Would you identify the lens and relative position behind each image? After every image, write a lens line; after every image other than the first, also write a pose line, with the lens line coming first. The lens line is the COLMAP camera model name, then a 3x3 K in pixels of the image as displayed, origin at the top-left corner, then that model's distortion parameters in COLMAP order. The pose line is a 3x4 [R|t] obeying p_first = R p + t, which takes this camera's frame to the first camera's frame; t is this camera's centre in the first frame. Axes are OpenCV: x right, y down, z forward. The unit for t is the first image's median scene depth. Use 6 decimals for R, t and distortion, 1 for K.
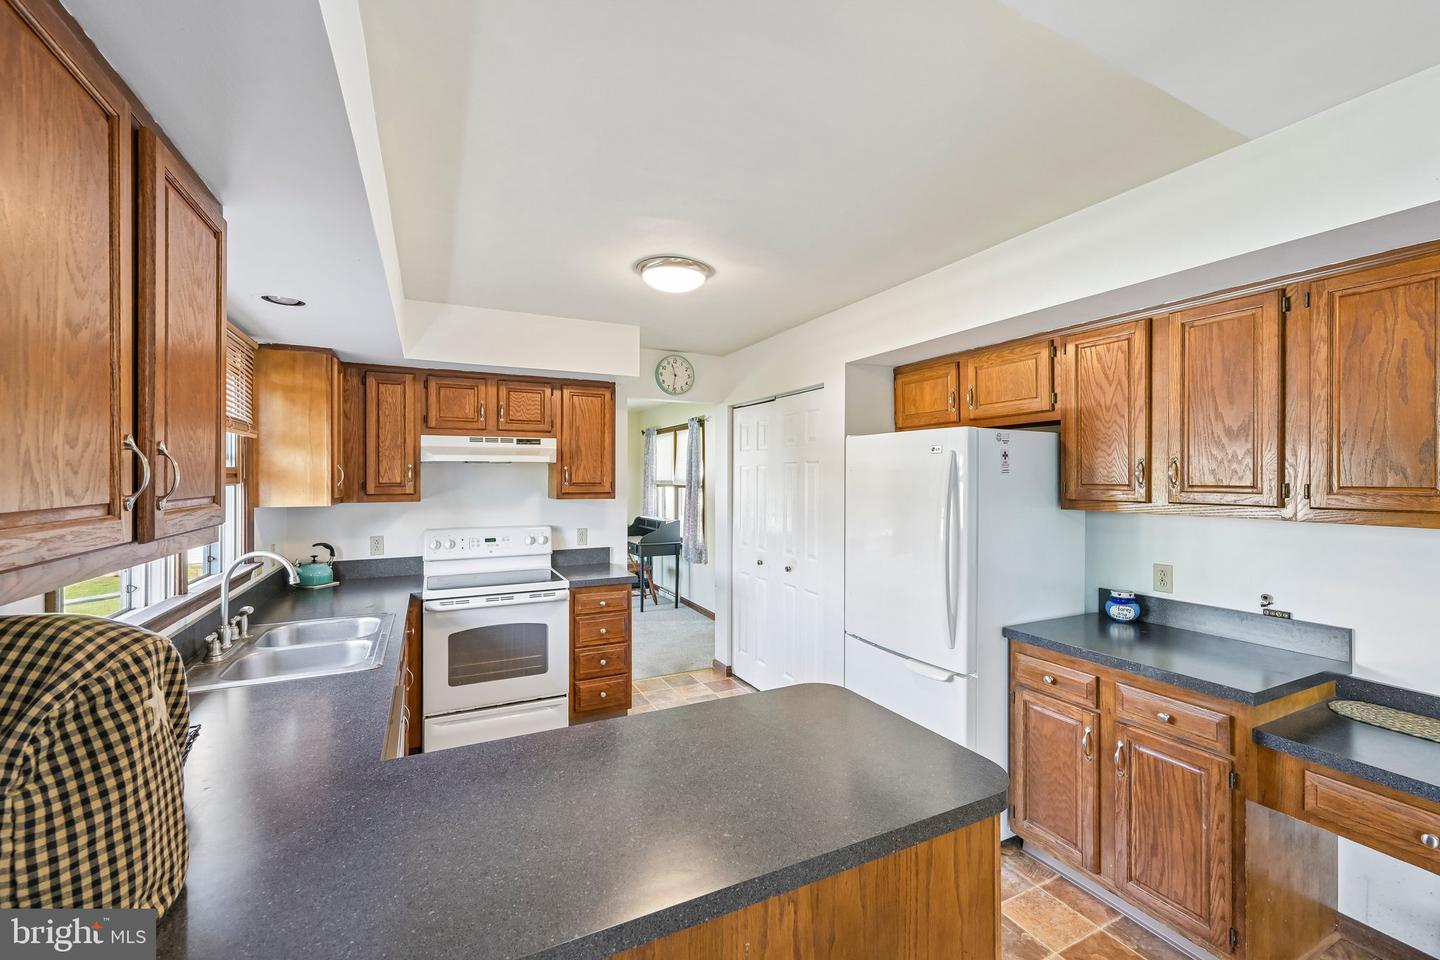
lens RADIAL K [[604.4, 0, 720.0], [0, 604.4, 480.0], [0, 0, 1]] dist [-0.000112, -0.000026]
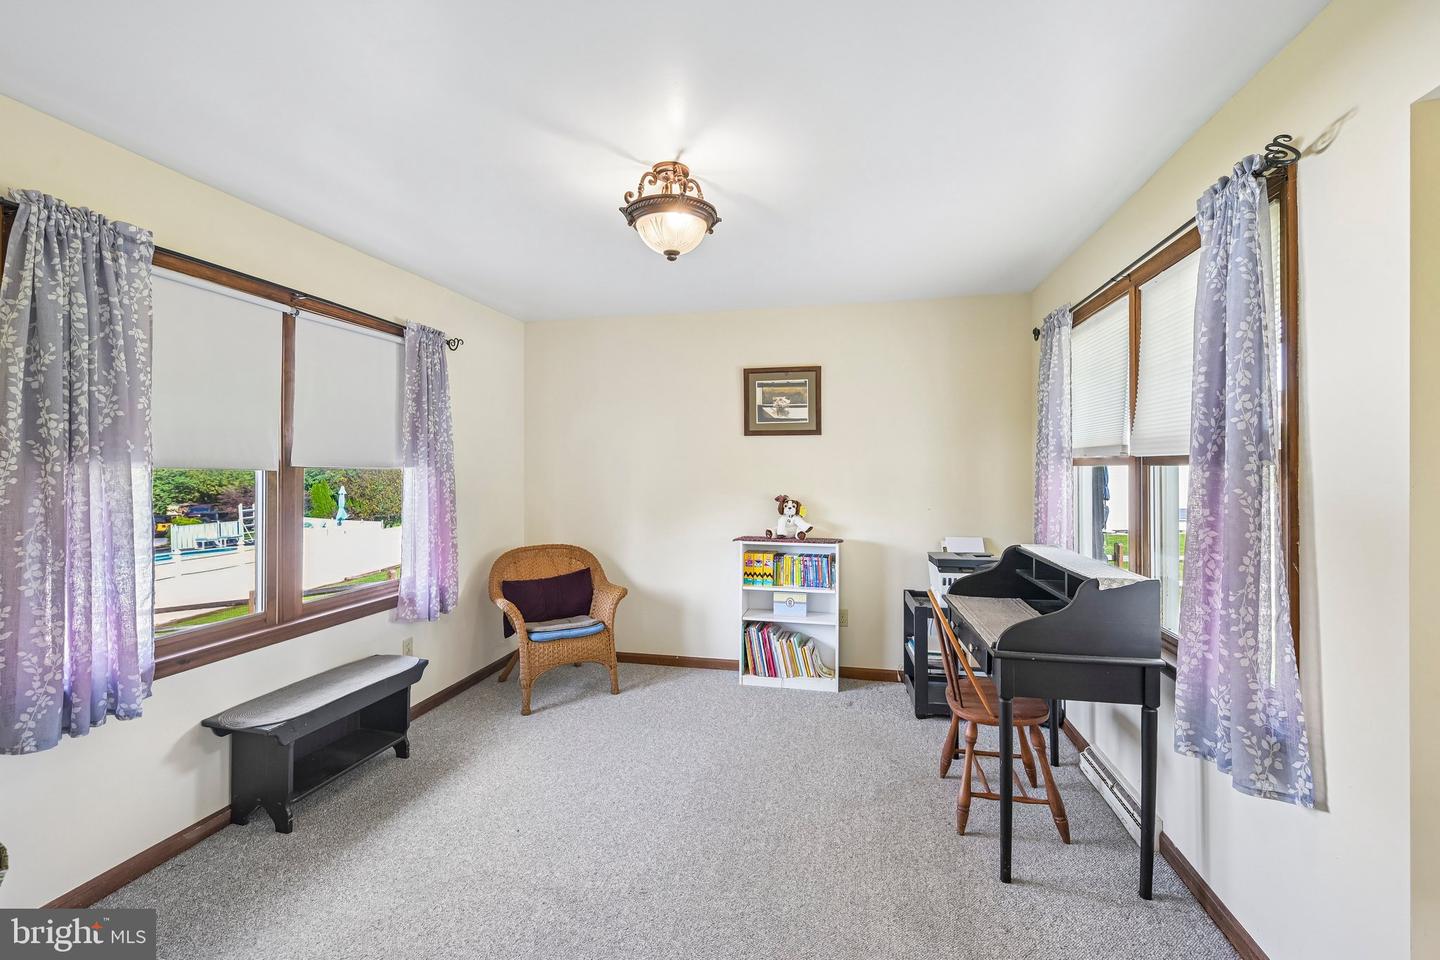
lens RADIAL K [[599.2, 0, 716.6], [0, 599.2, 468.5], [0, 0, 1]] dist [-0.000272, -0.000134]
pose [[0.771042, -0.003105, -0.636777, -0.090811], [-0.001406, 0.999977, -0.006579, 0.031636], [0.636783, 0.005968, 0.771020, 1.222121]]
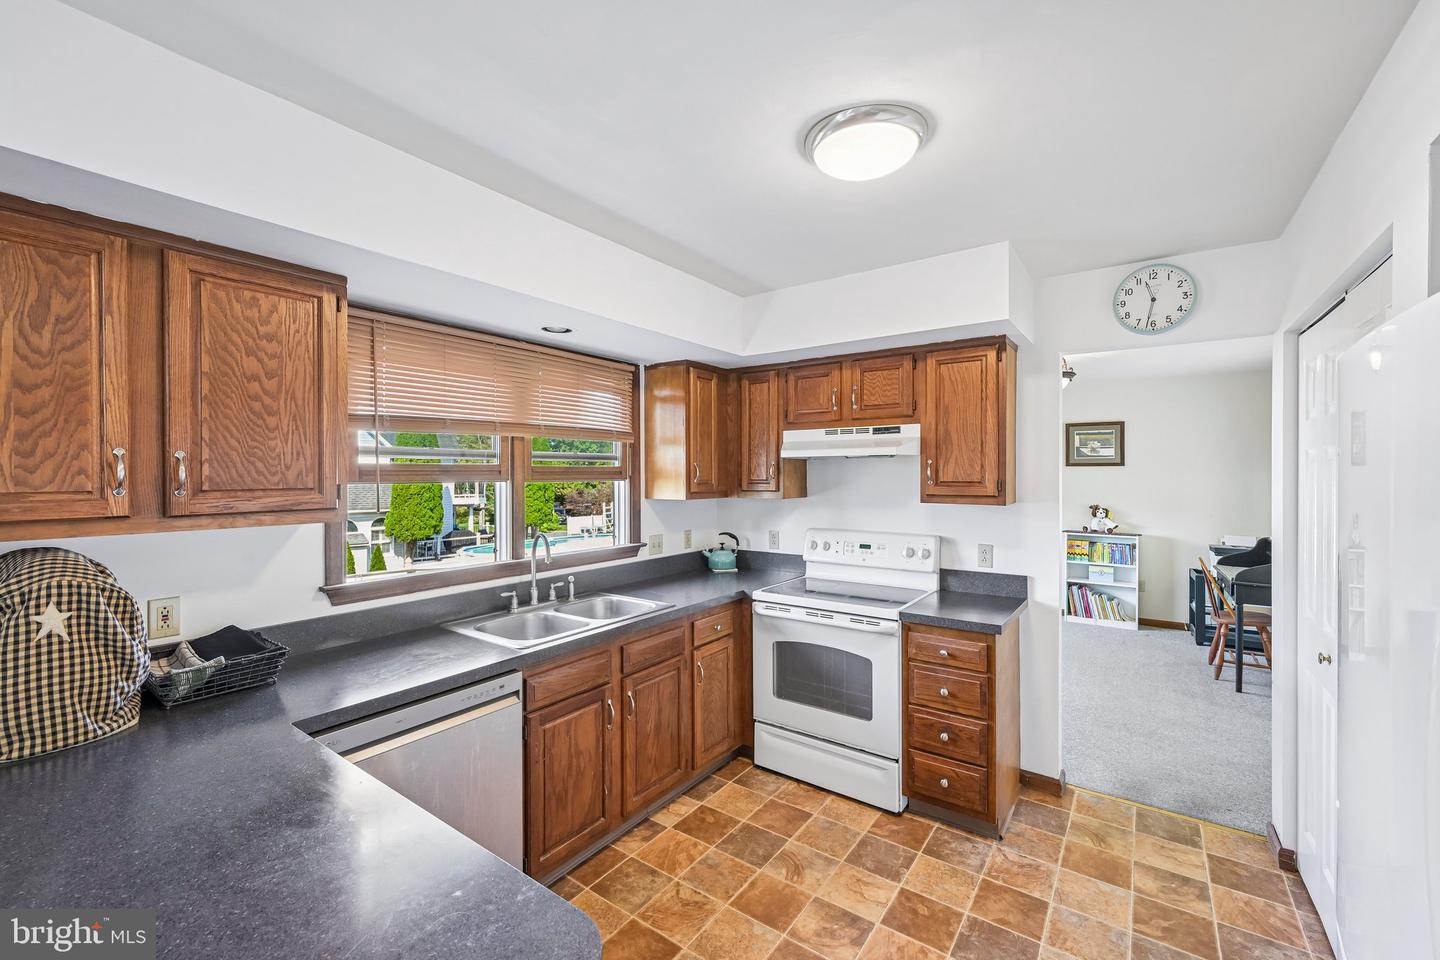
lens RADIAL K [[590.7, 0, 721.2], [0, 590.7, 476.5], [0, 0, 1]] dist [0.001381, 0.000095]
pose [[0.463213, 0.000736, -0.886246, 0.291551], [-0.004460, 0.999989, -0.001501, 0.000986], [0.886236, 0.004648, 0.463212, 0.444494]]
